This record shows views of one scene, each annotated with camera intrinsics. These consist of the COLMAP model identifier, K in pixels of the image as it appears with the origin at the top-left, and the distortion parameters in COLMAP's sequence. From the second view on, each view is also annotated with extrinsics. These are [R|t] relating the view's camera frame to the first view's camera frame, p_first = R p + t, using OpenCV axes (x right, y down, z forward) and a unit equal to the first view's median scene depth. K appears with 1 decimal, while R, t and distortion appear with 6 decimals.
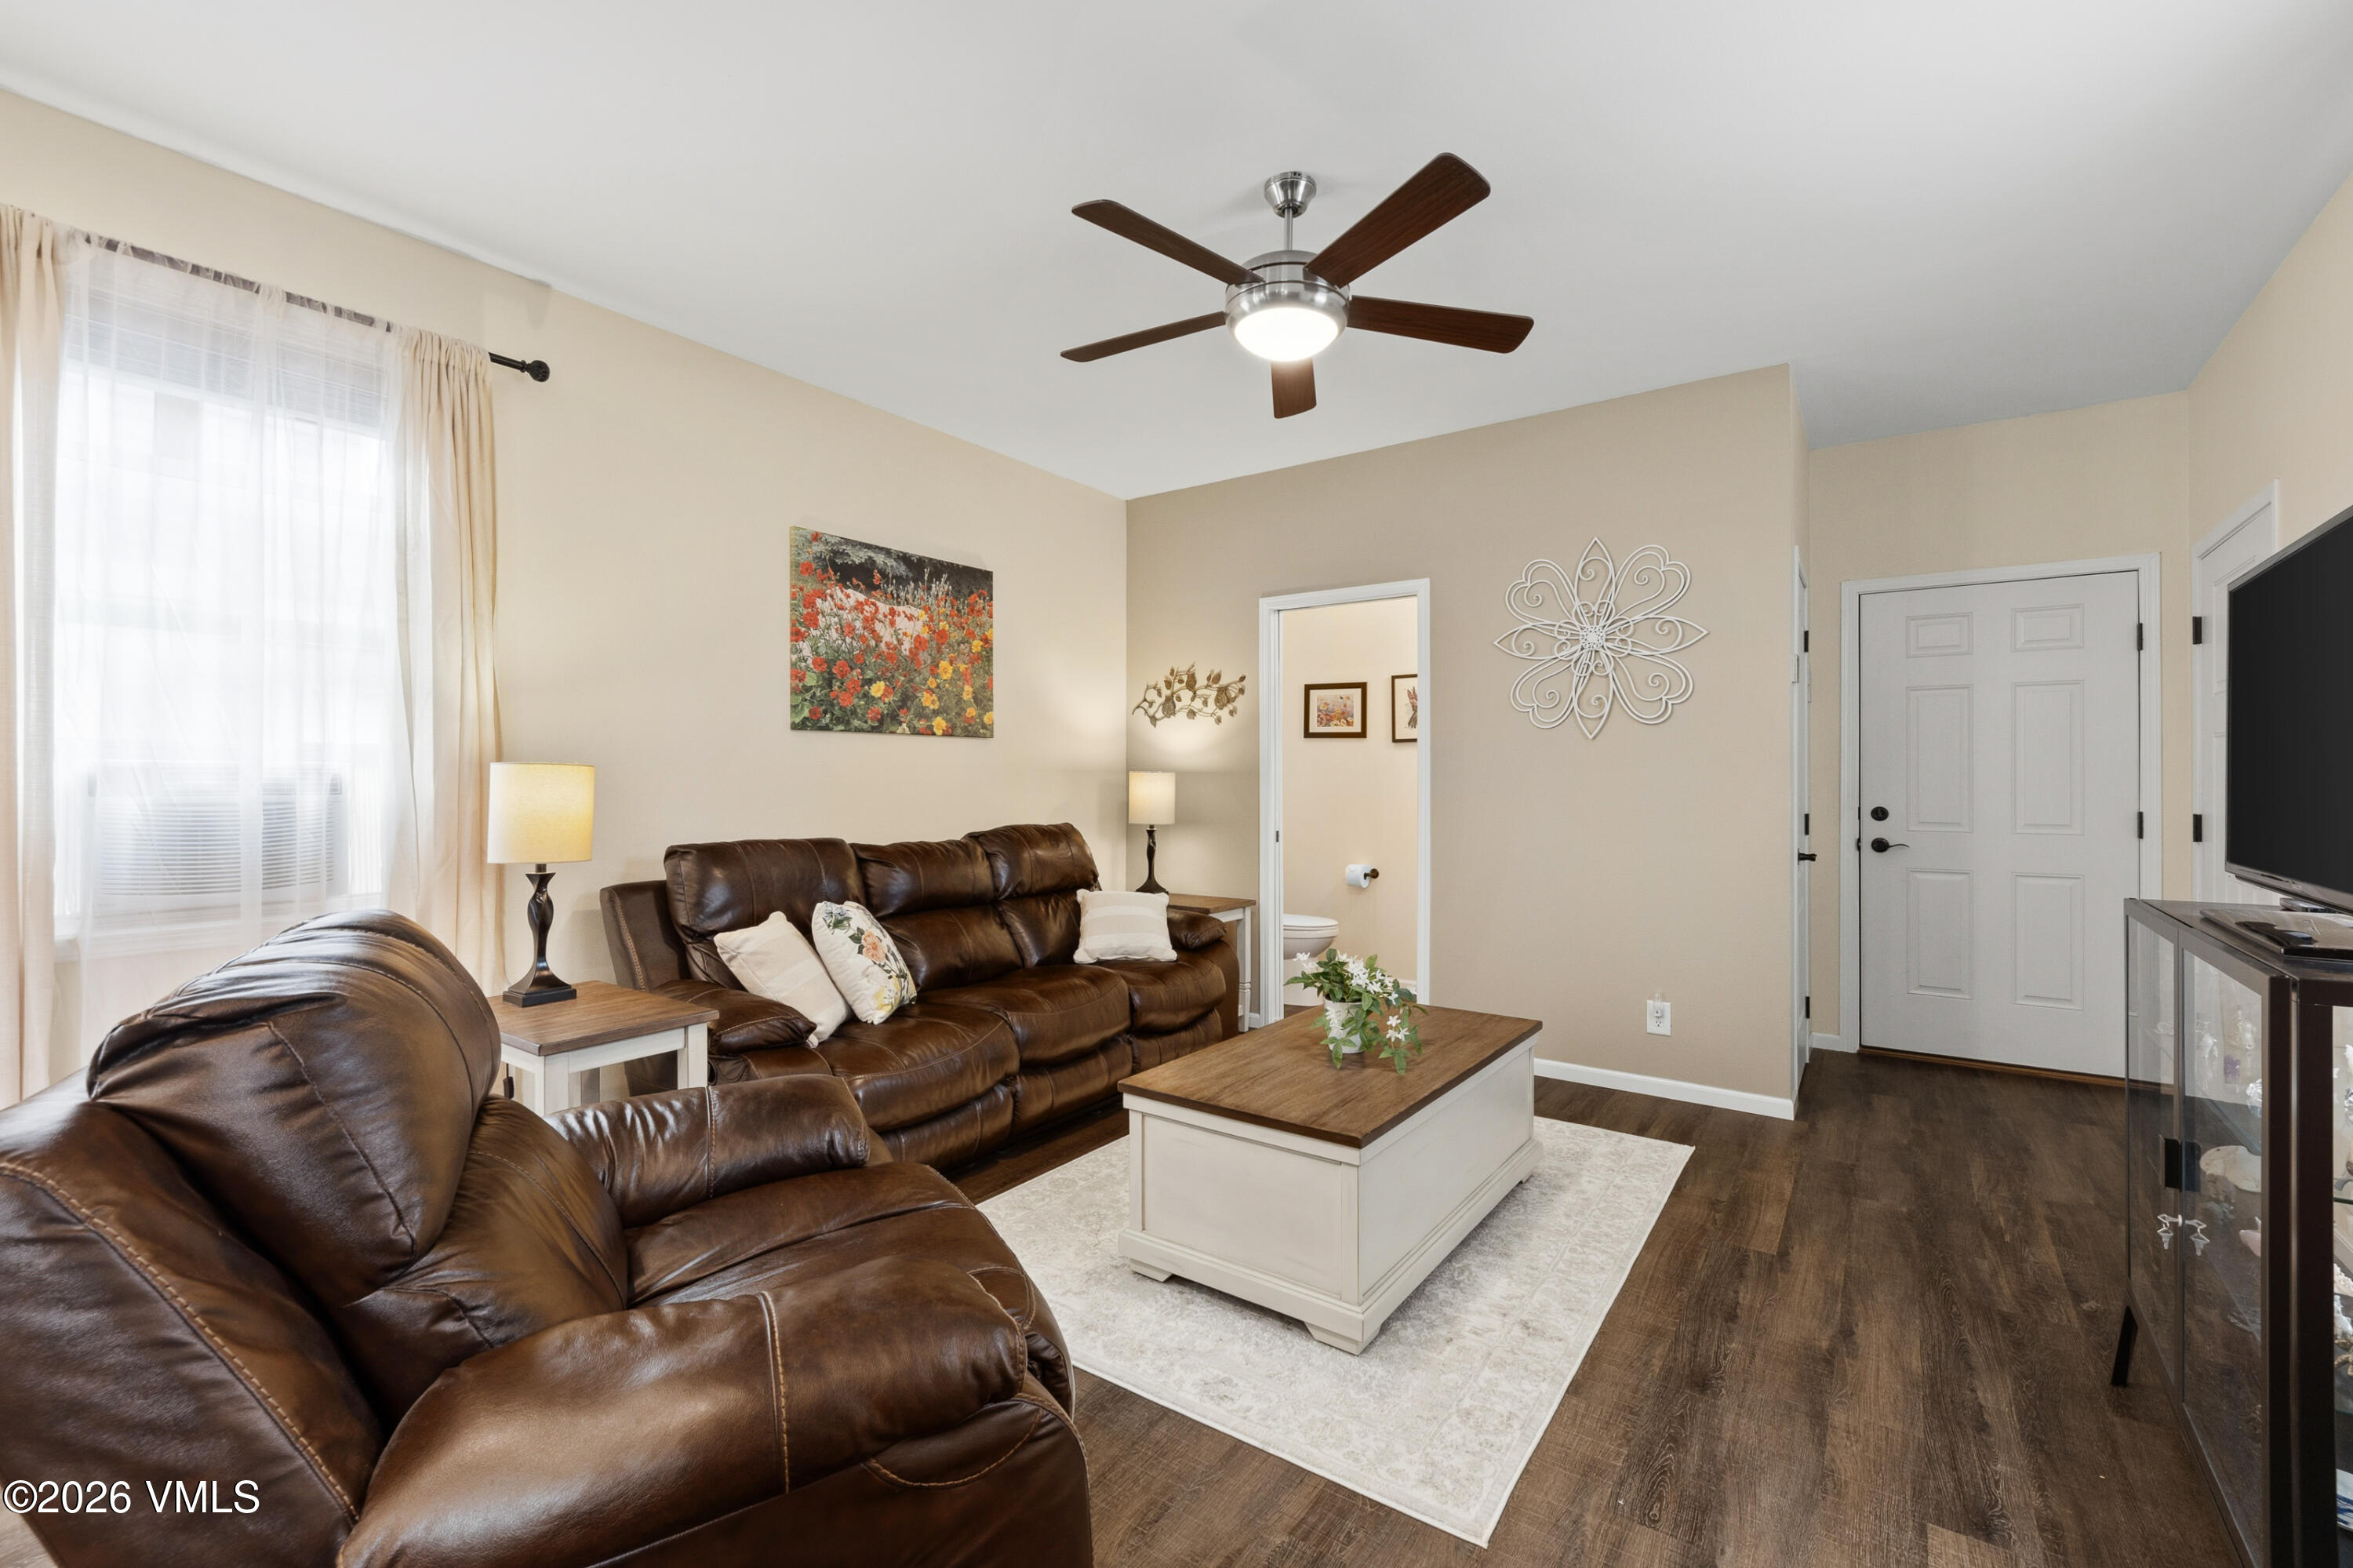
lens RADIAL K [[990.2, 0, 1199.8], [0, 990.2, 778.7], [0, 0, 1]] dist [0.011622, -0.006653]
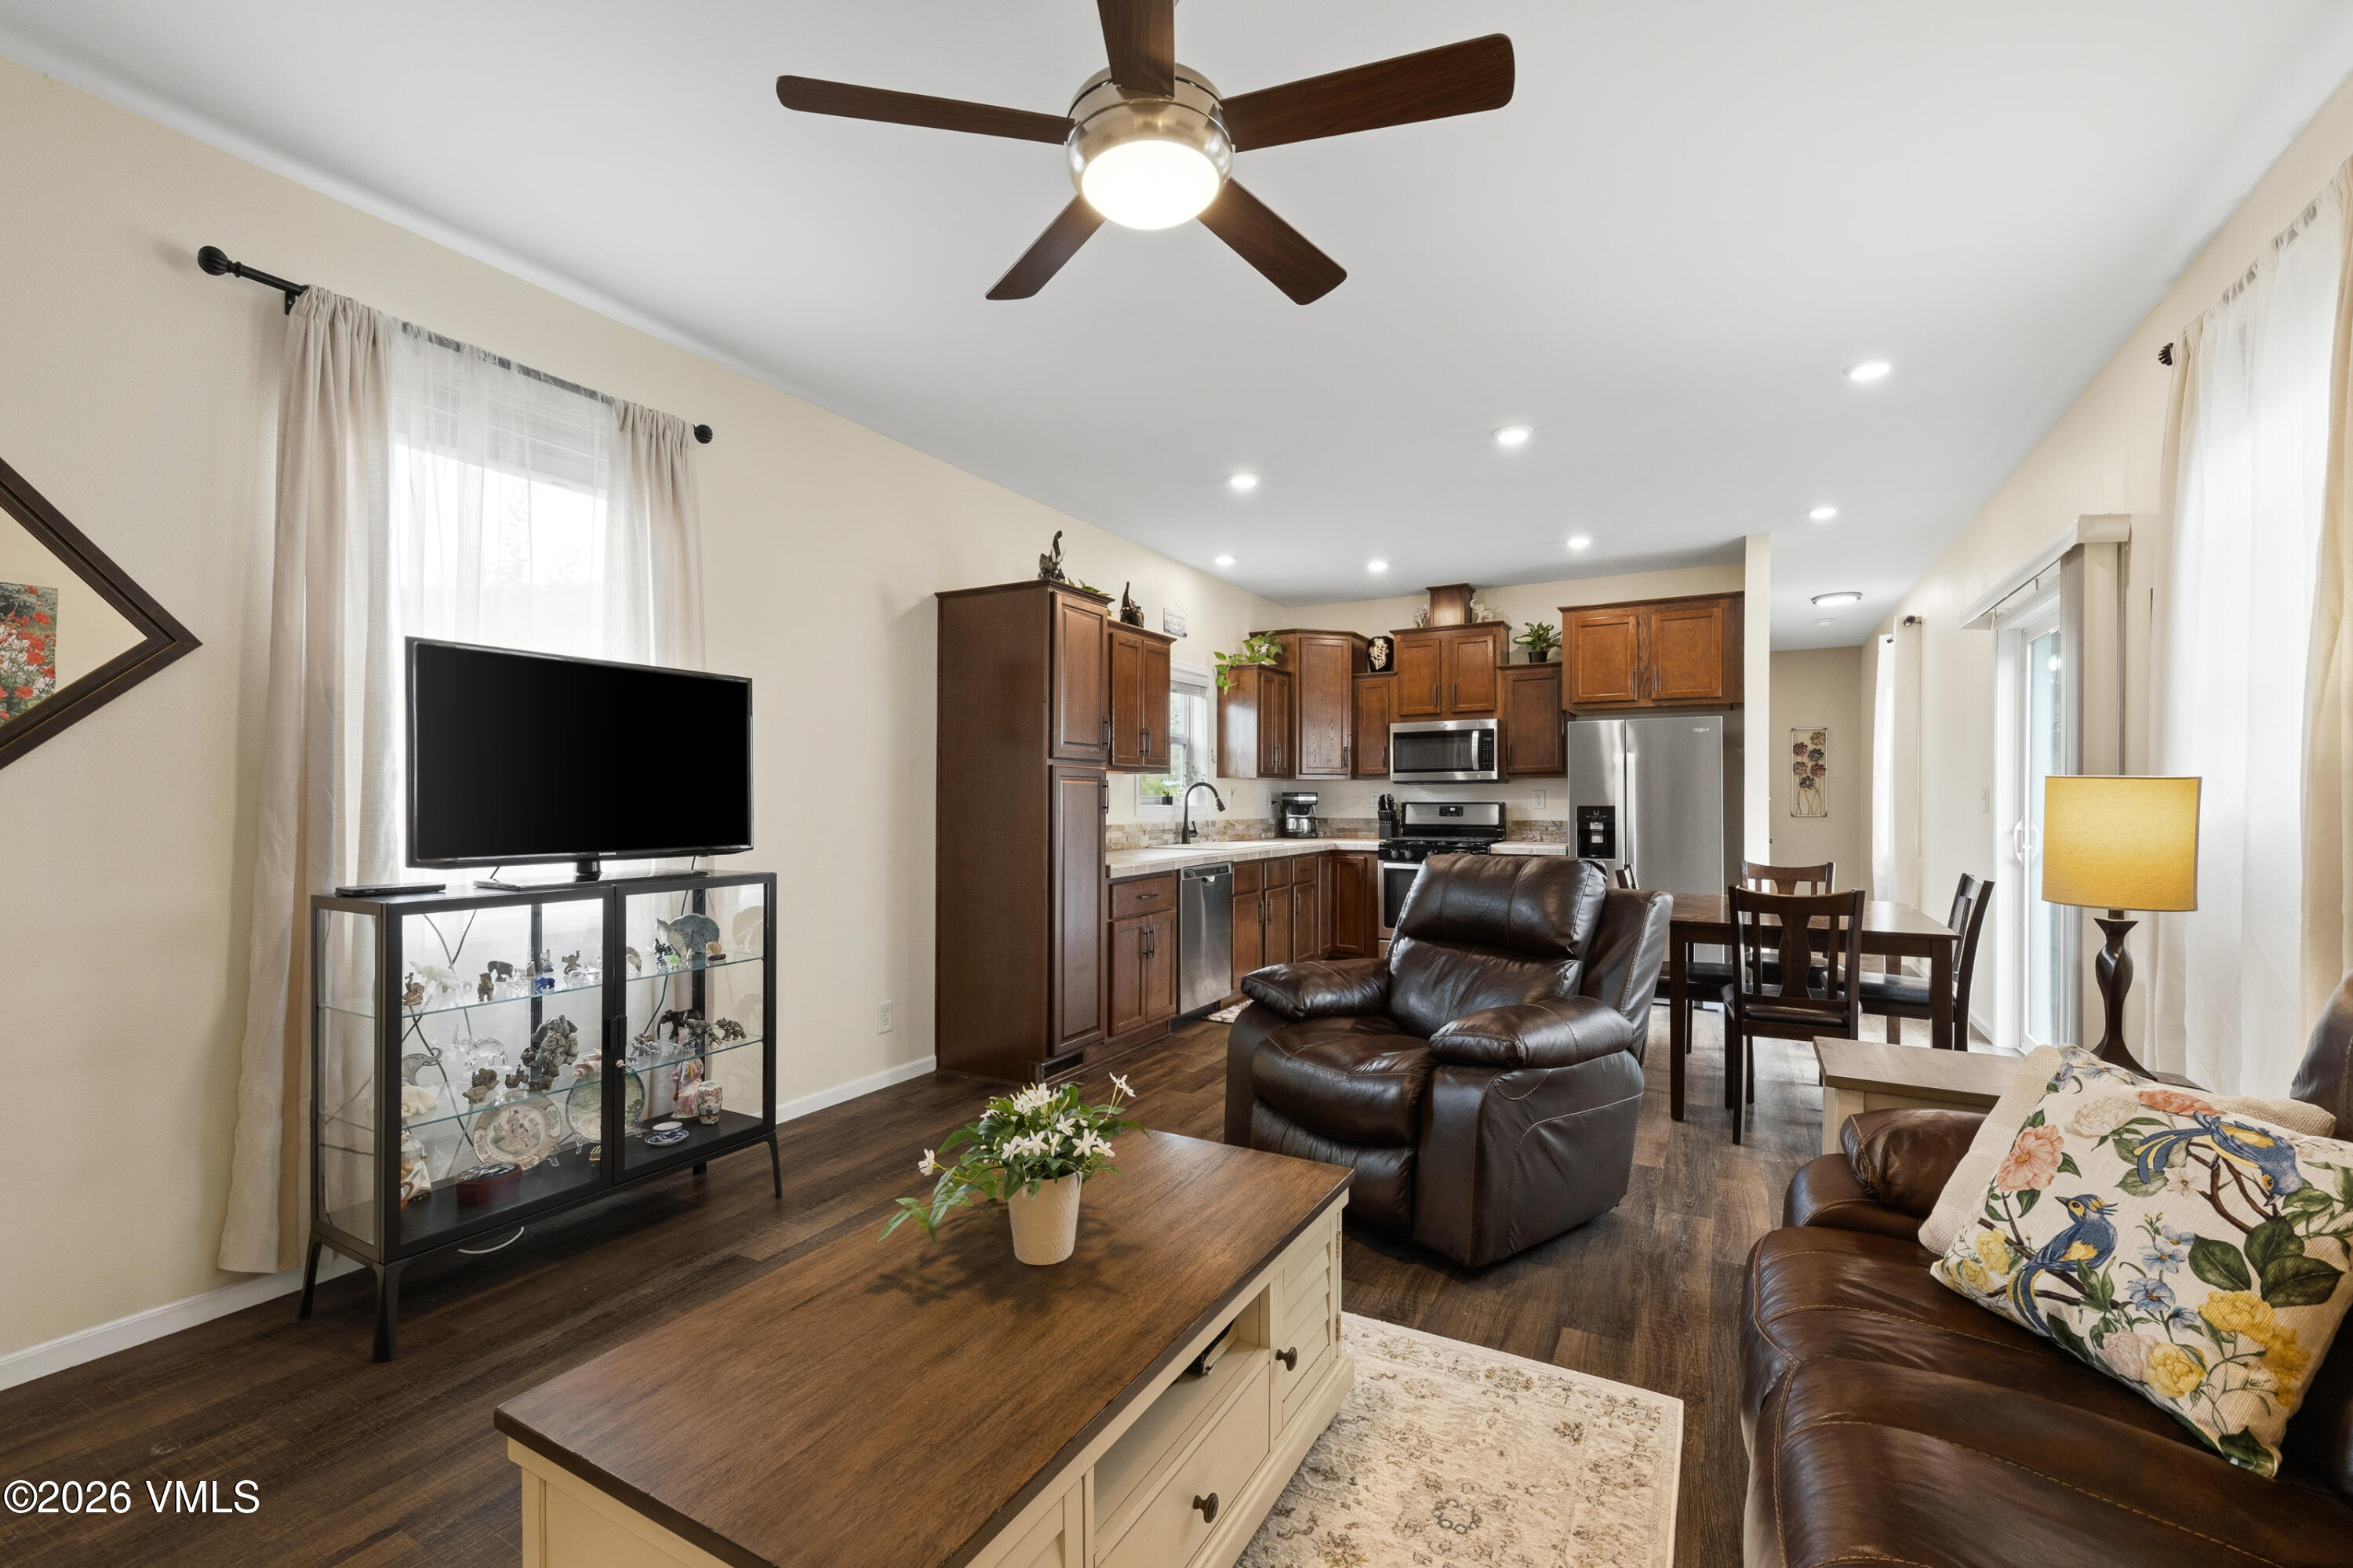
lens RADIAL K [[990.2, 0, 1200.1], [0, 990.2, 811.1], [0, 0, 1]] dist [0.011622, -0.006653]
pose [[-0.991495, 0.001911, -0.130128, 0.095154], [0.000289, 0.999922, 0.012483, 0.002090], [0.130142, 0.012339, -0.991419, 1.087264]]
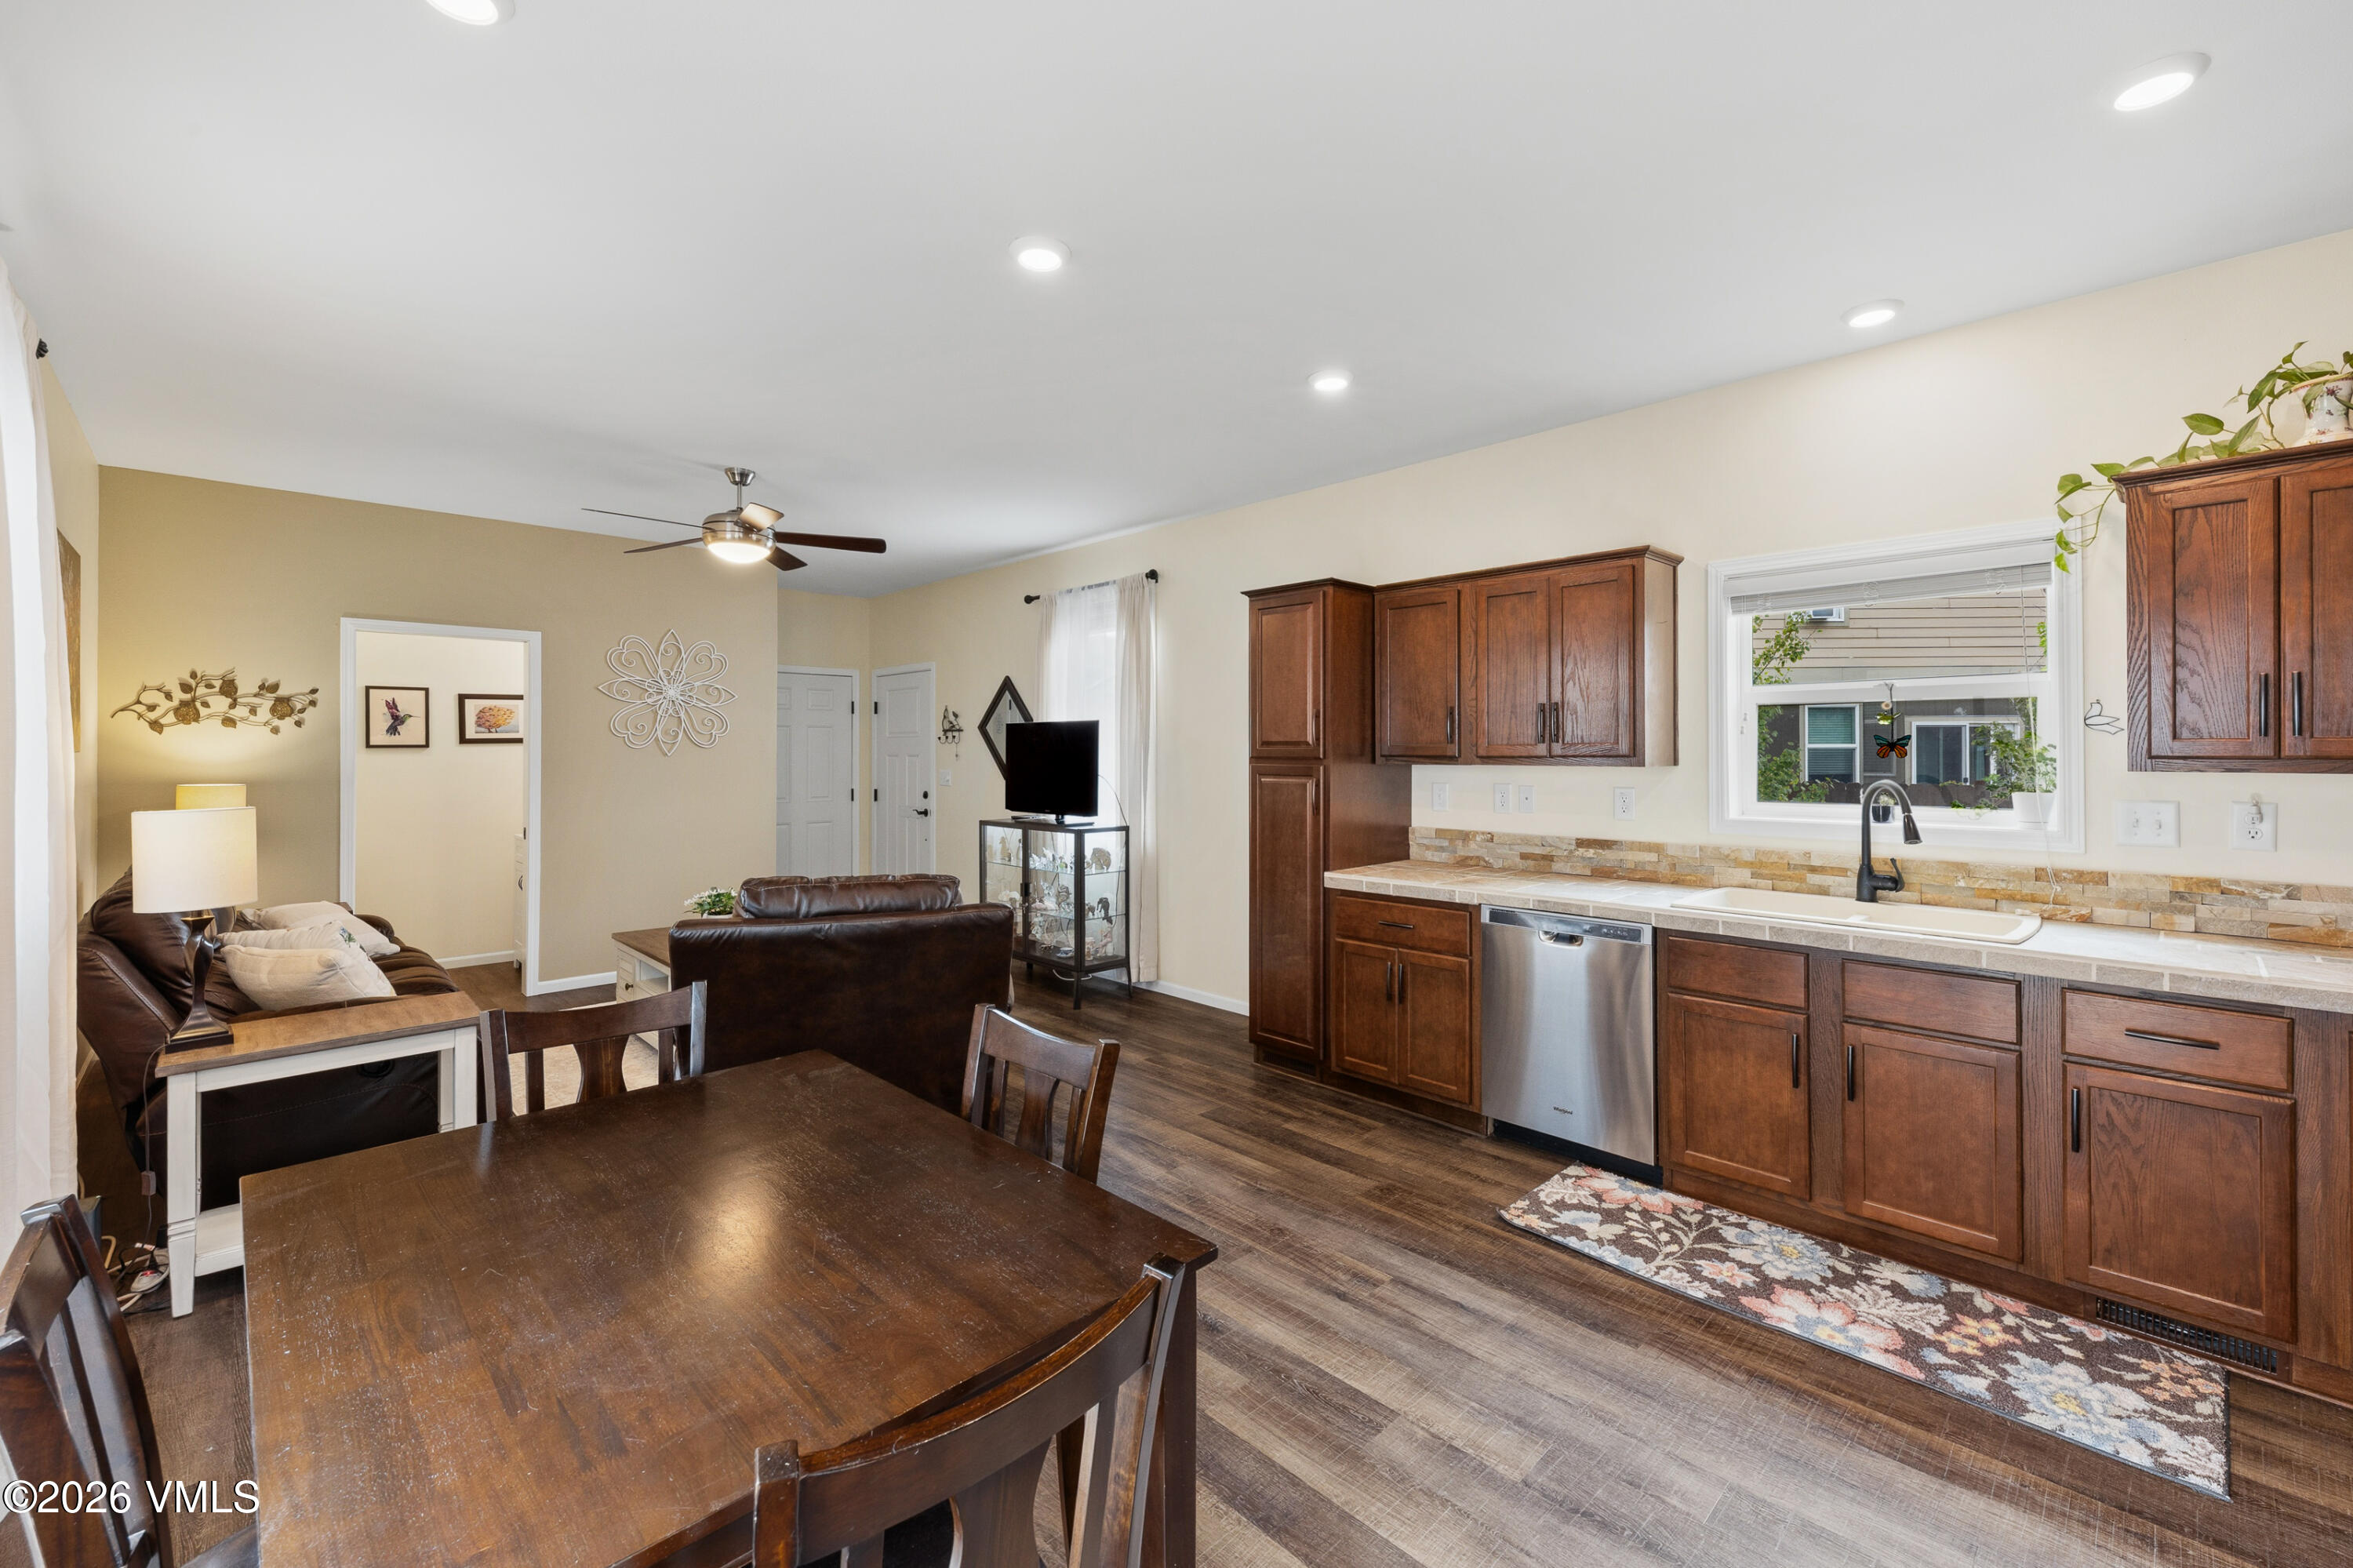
lens RADIAL K [[972.8, 0, 1180.8], [0, 972.8, 747.0], [0, 0, 1]] dist [0.015332, -0.007128]
pose [[0.185164, 0.003515, 0.982701, -0.971262], [-0.000205, 0.999994, -0.003538, -0.048466], [-0.982708, 0.000454, 0.185164, -0.090228]]
